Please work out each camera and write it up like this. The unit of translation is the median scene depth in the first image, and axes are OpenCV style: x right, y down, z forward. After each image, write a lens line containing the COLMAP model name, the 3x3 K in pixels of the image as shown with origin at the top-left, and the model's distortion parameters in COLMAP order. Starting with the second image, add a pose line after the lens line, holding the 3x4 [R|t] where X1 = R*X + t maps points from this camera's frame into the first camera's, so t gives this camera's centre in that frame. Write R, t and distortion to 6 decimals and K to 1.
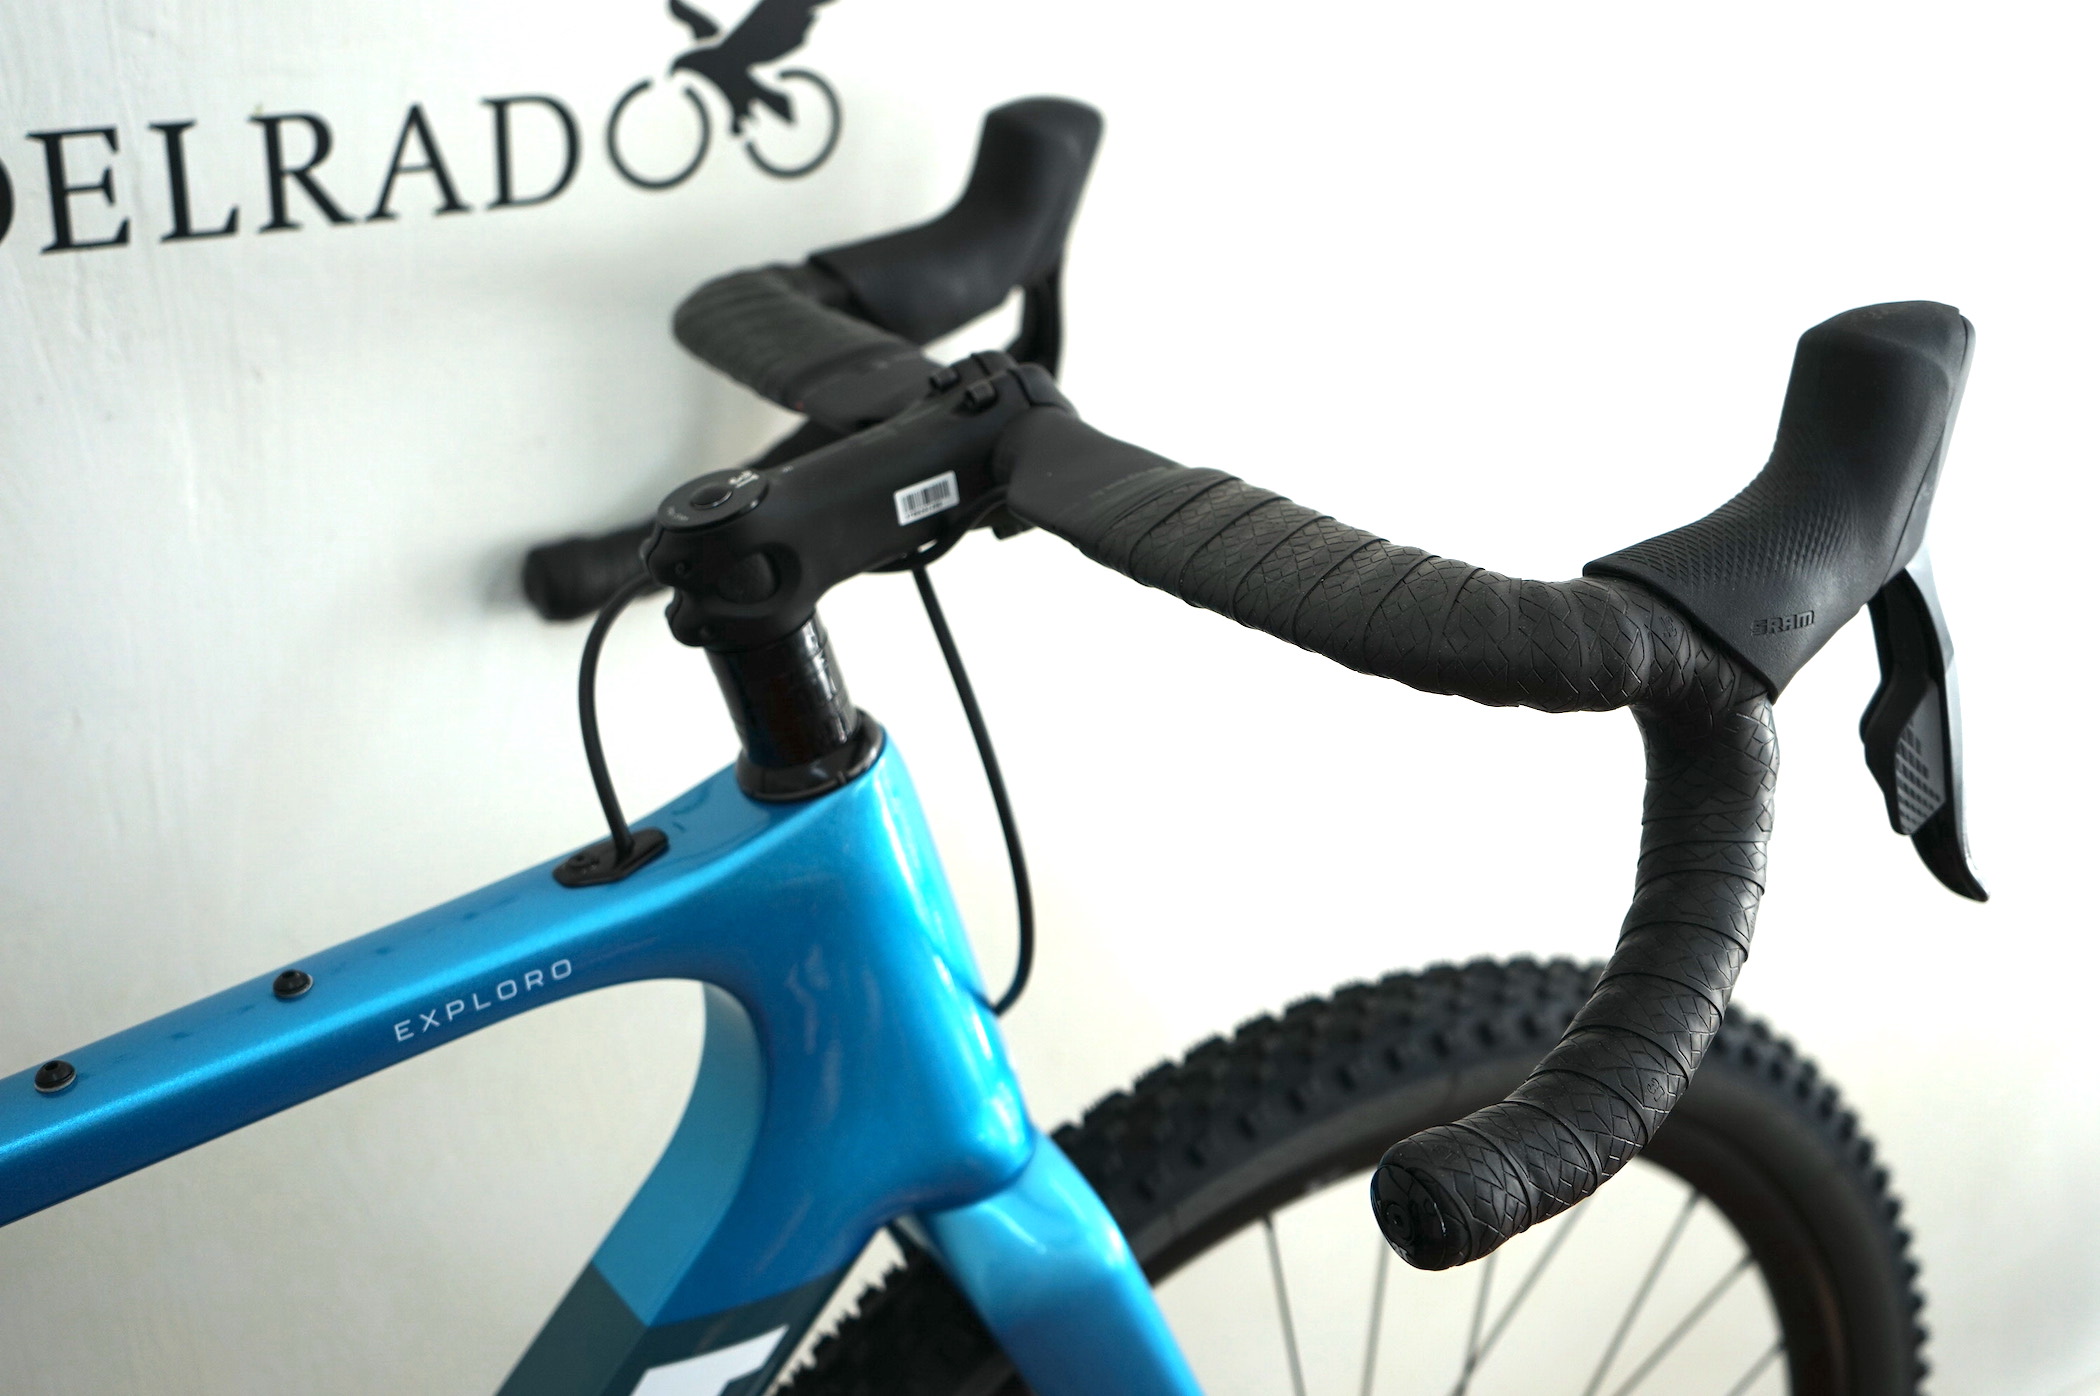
lens RADIAL K [[2541.1, 0, 1043.9], [0, 2541.1, 620.7], [0, 0, 1]] dist [0.003319, 0.000000]
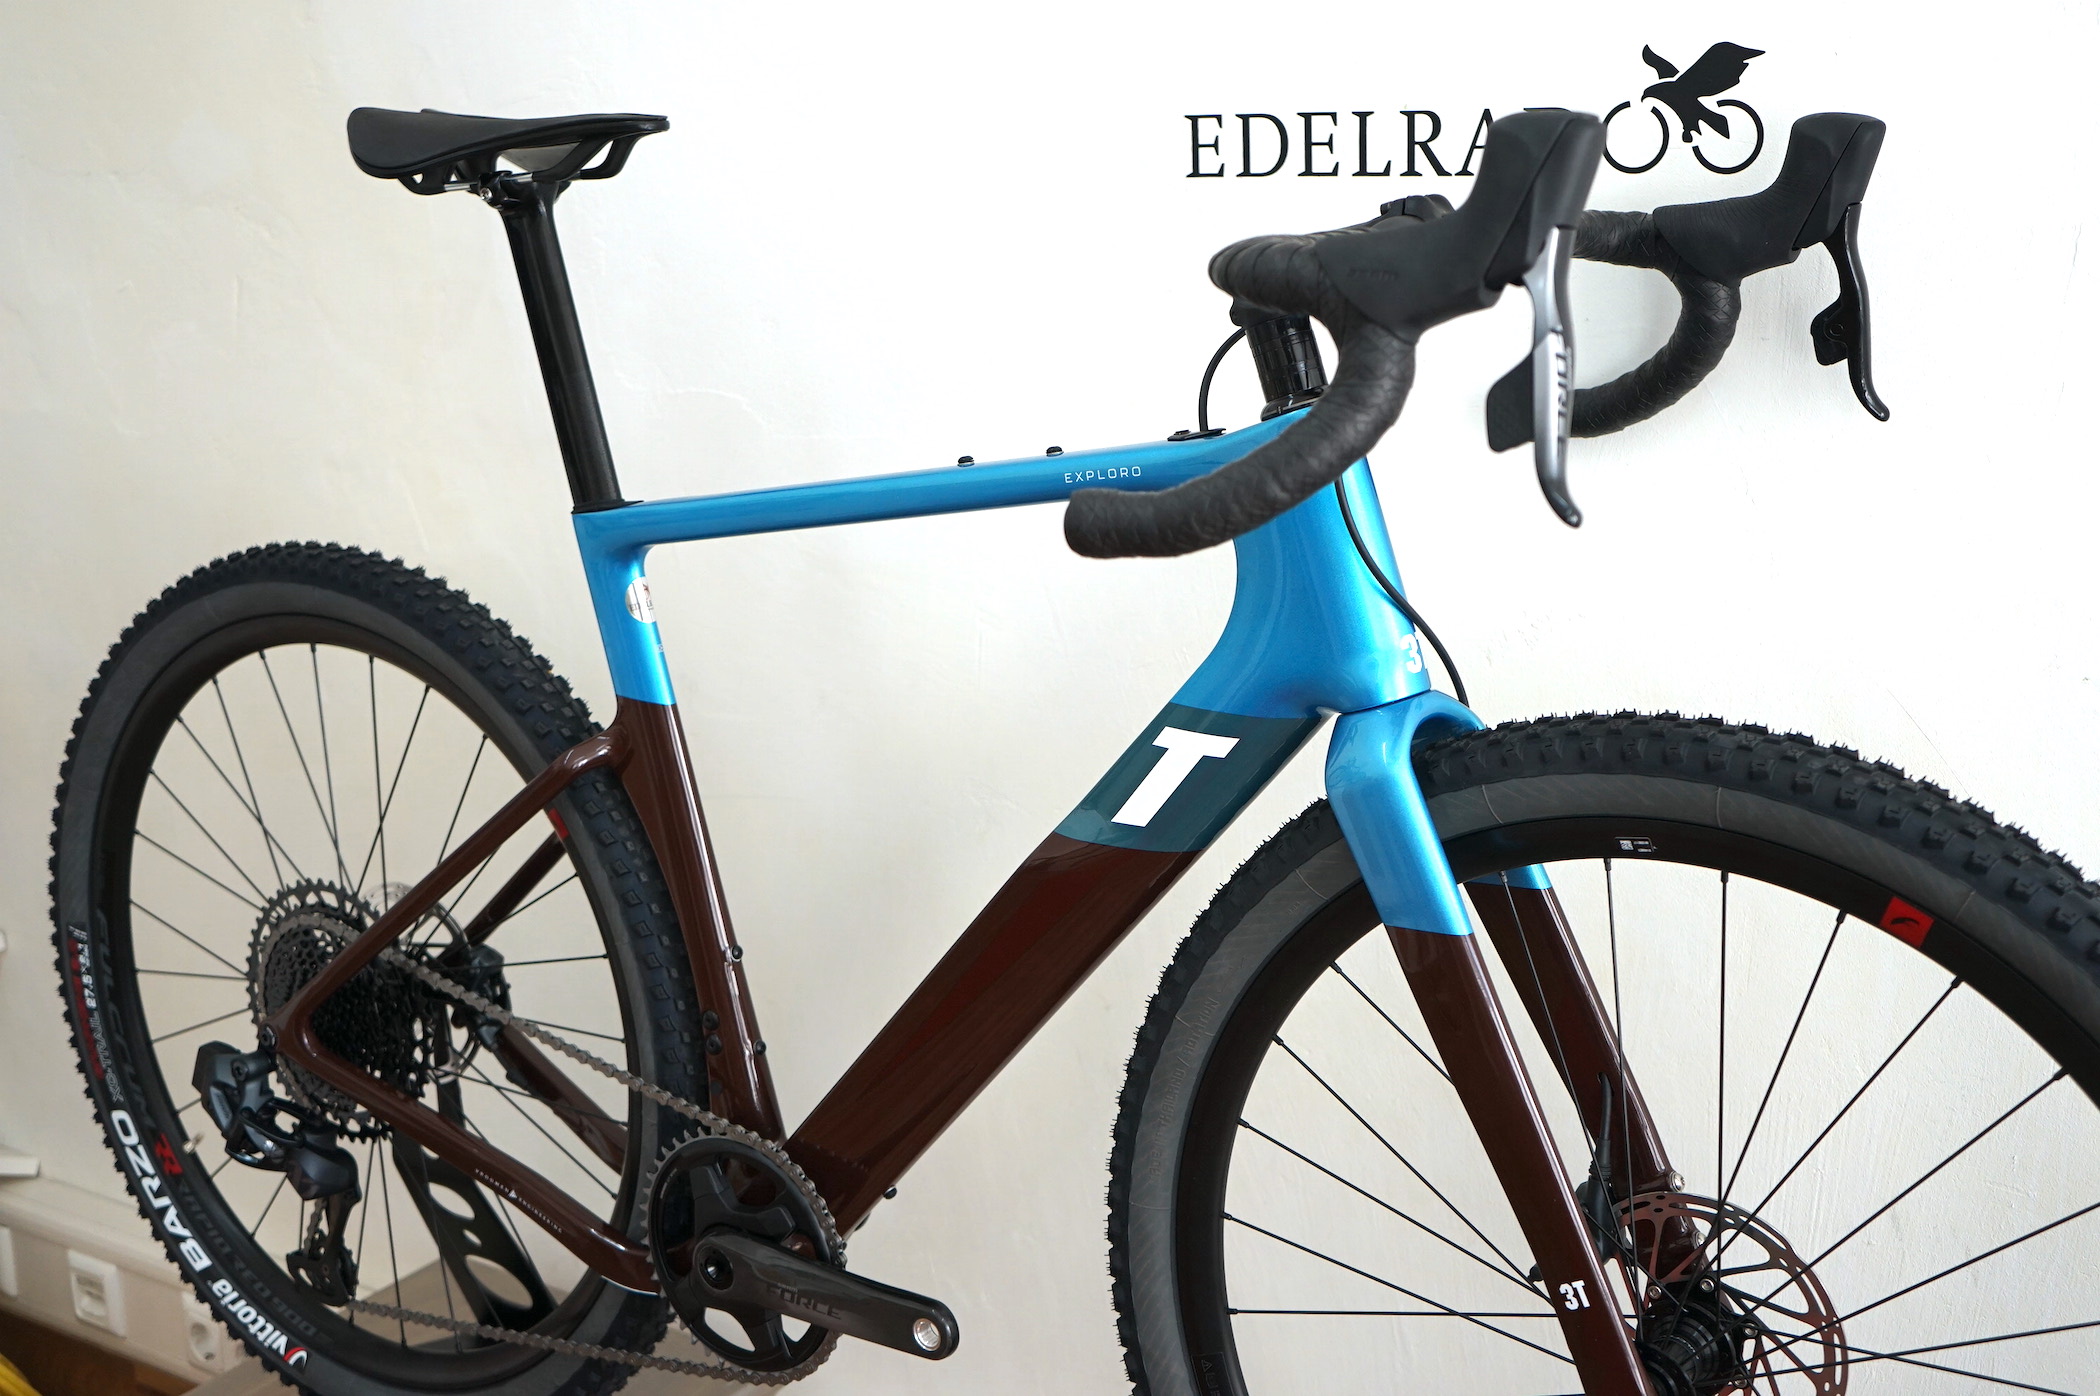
lens RADIAL K [[2541.1, 0, 1063.5], [0, 2541.1, 693.8], [0, 0, 1]] dist [0.003319, 0.000000]
pose [[0.393188, 0.178180, -0.902028, 1.271777], [-0.299784, 0.952277, 0.057432, 0.162478], [0.869214, 0.247832, 0.427839, 0.113643]]
